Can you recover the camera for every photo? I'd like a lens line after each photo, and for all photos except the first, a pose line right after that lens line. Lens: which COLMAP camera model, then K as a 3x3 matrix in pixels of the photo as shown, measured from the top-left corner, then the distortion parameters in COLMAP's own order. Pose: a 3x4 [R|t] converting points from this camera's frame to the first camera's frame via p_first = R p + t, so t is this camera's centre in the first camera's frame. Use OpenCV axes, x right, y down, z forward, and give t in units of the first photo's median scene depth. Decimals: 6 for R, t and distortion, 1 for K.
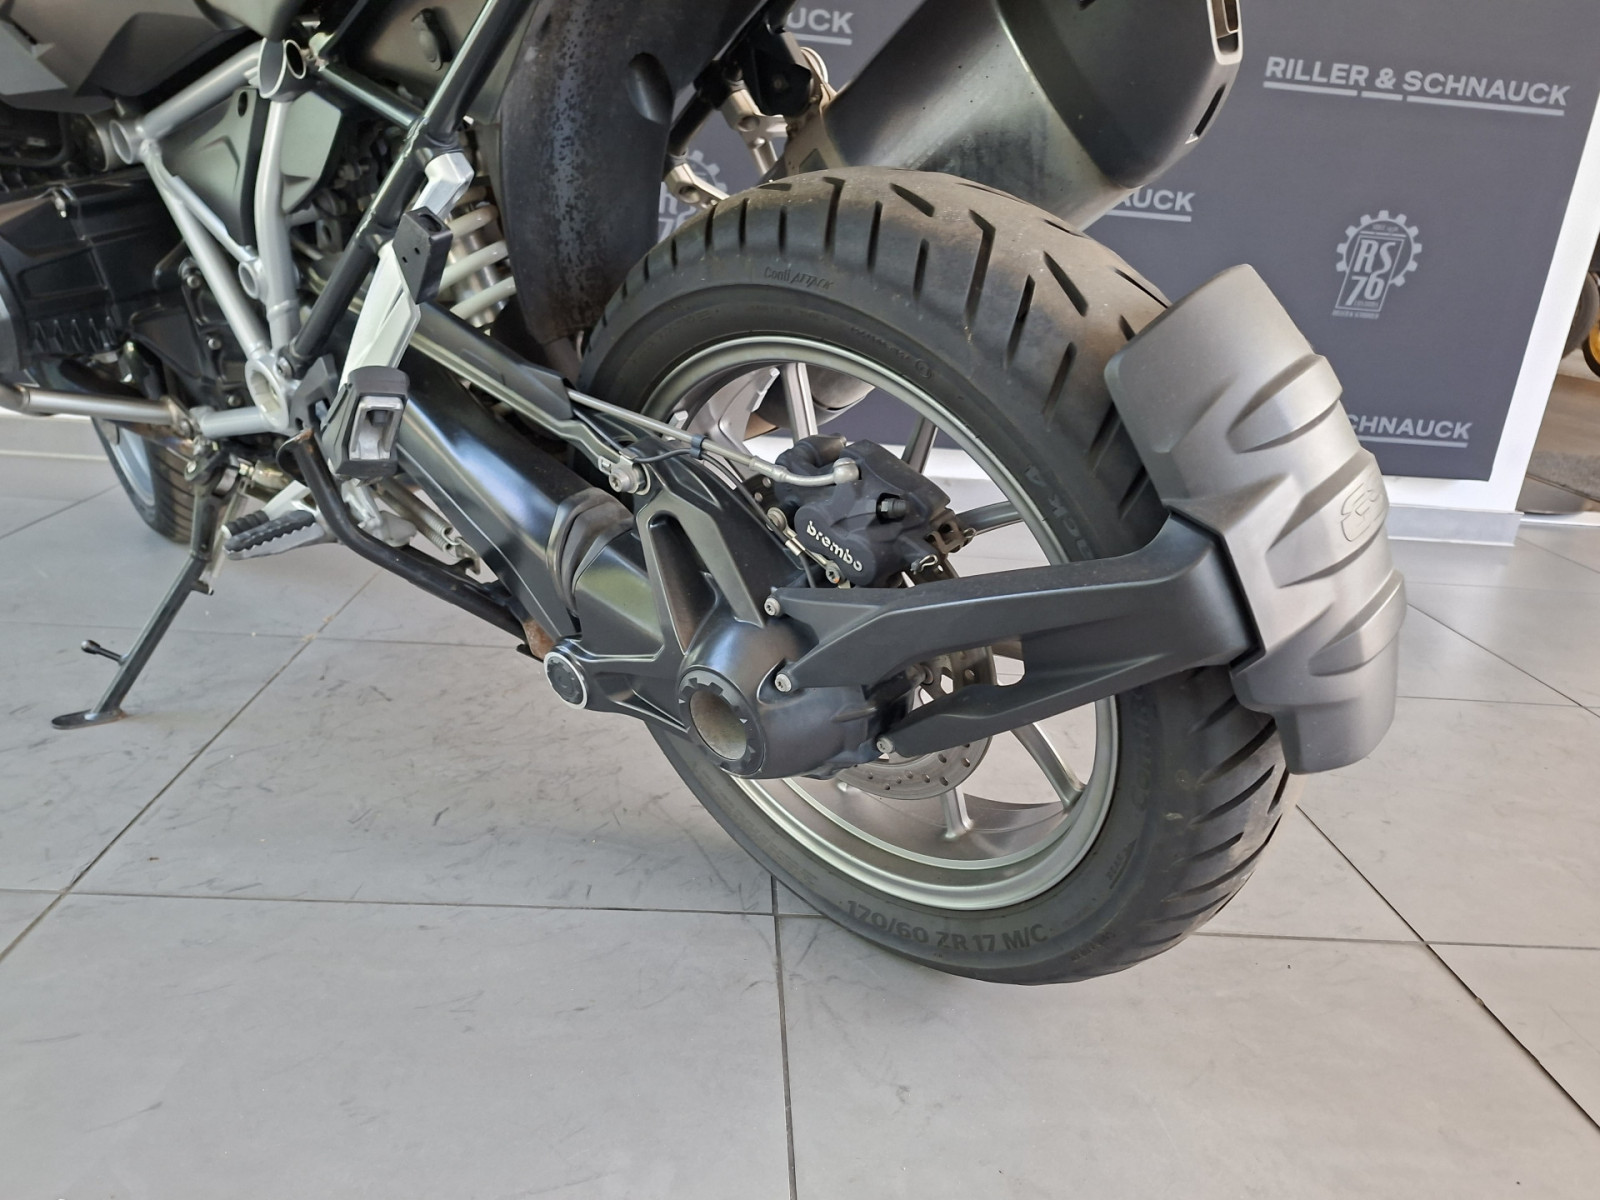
lens RADIAL K [[1130.5, 0, 791.2], [0, 1130.5, 598.5], [0, 0, 1]] dist [0.098347, -0.126225]
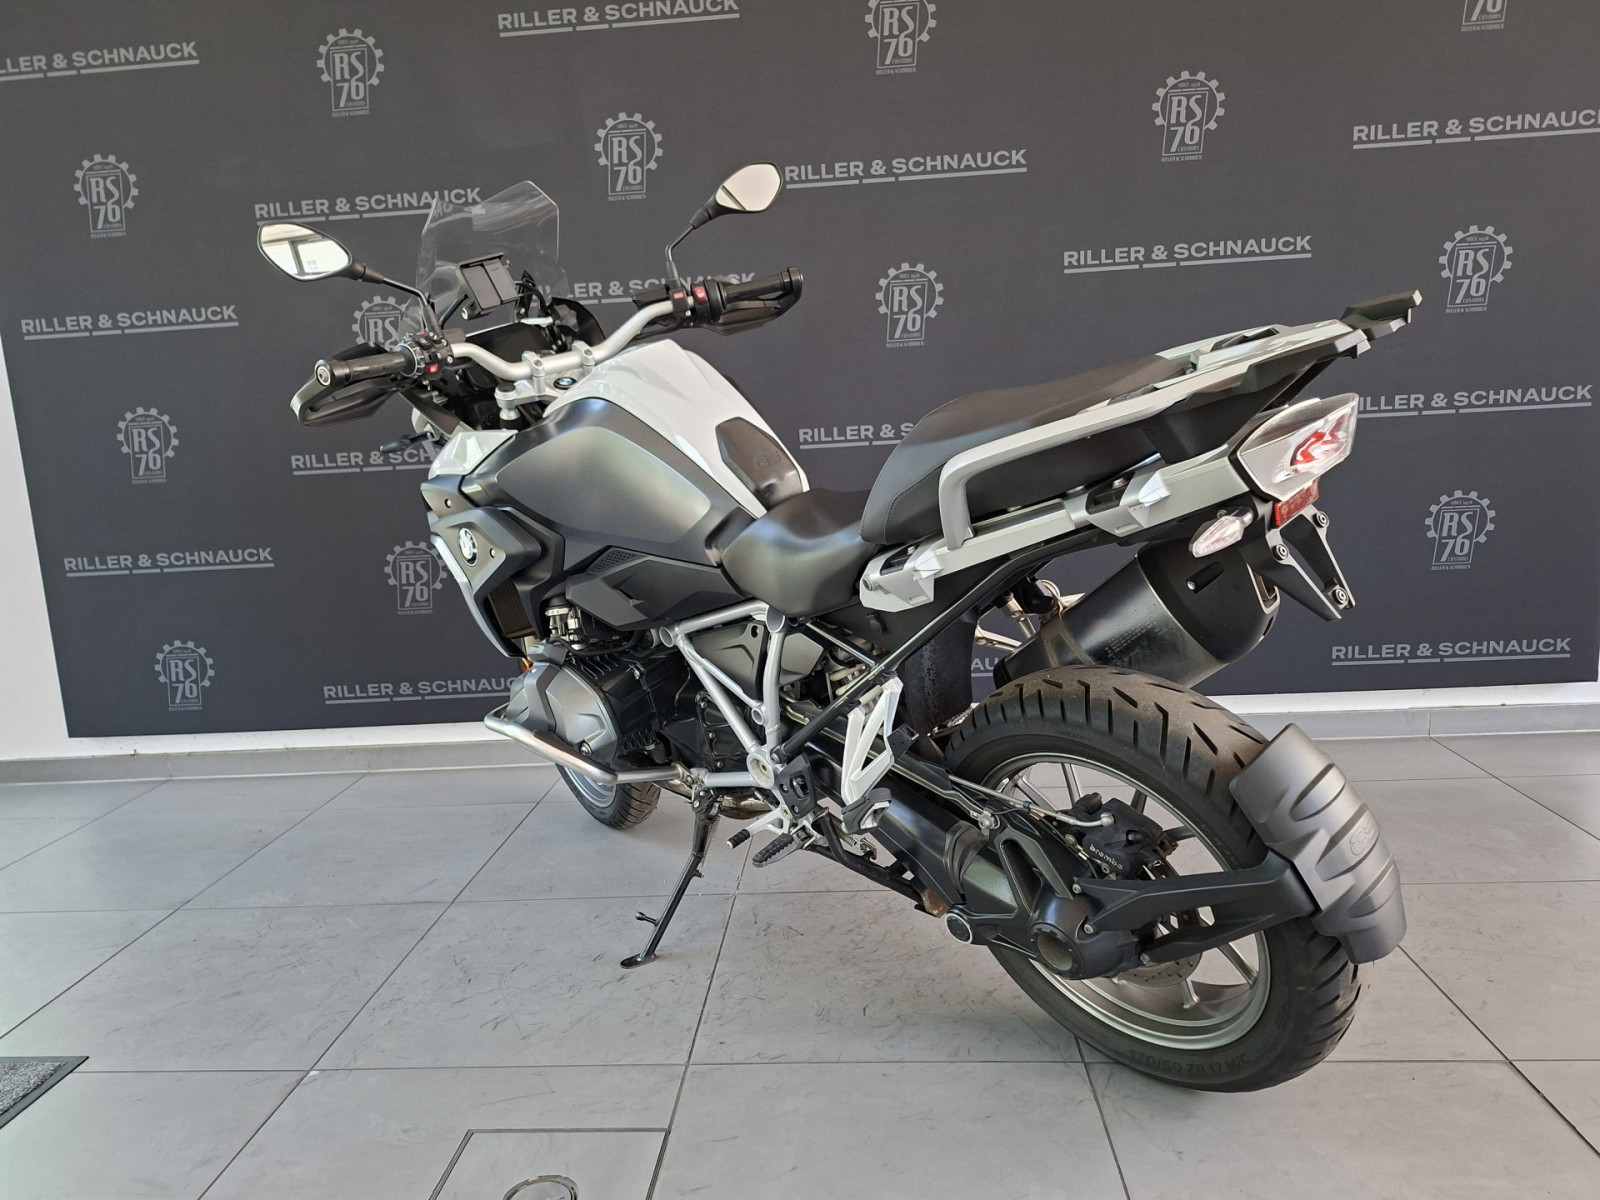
lens RADIAL K [[1130.5, 0, 791.2], [0, 1130.5, 598.5], [0, 0, 1]] dist [0.098347, -0.126225]
pose [[0.984504, -0.106842, -0.139053, -0.157266], [0.084198, 0.983582, -0.159613, -0.191588], [0.153824, 0.145431, 0.977337, -0.983438]]
